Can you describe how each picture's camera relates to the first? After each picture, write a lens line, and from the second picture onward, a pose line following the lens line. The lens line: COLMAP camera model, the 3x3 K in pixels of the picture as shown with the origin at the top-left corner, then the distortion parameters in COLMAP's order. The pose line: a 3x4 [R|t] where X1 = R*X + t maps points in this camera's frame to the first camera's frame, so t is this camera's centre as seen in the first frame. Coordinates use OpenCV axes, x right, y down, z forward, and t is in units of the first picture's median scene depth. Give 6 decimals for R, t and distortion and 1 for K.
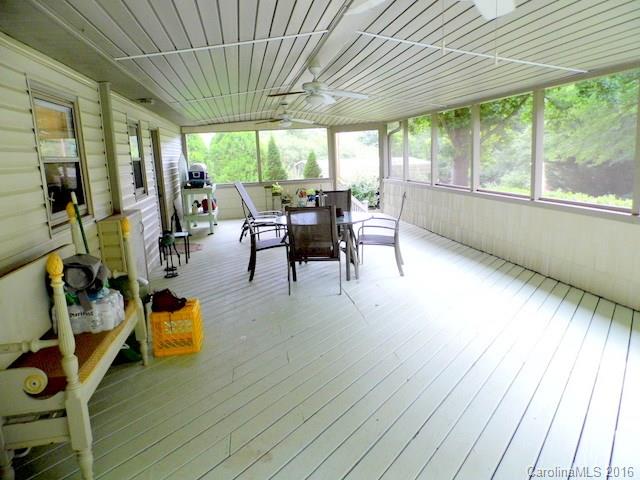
lens RADIAL K [[471.0, 0, 323.9], [0, 471.0, 237.1], [0, 0, 1]] dist [-0.015582, 0.004664]
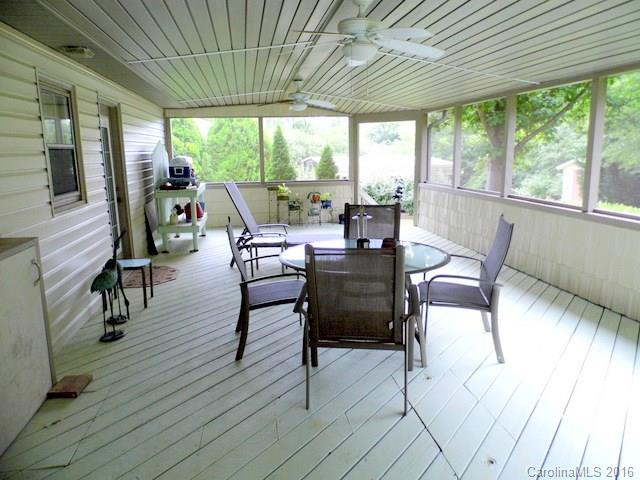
lens RADIAL K [[471.0, 0, 323.9], [0, 471.0, 237.1], [0, 0, 1]] dist [-0.015582, 0.004664]
pose [[0.999482, 0.031865, -0.004456, -0.026610], [-0.031834, 0.999470, 0.006839, -0.034488], [0.004672, -0.006694, 0.999967, 0.215512]]
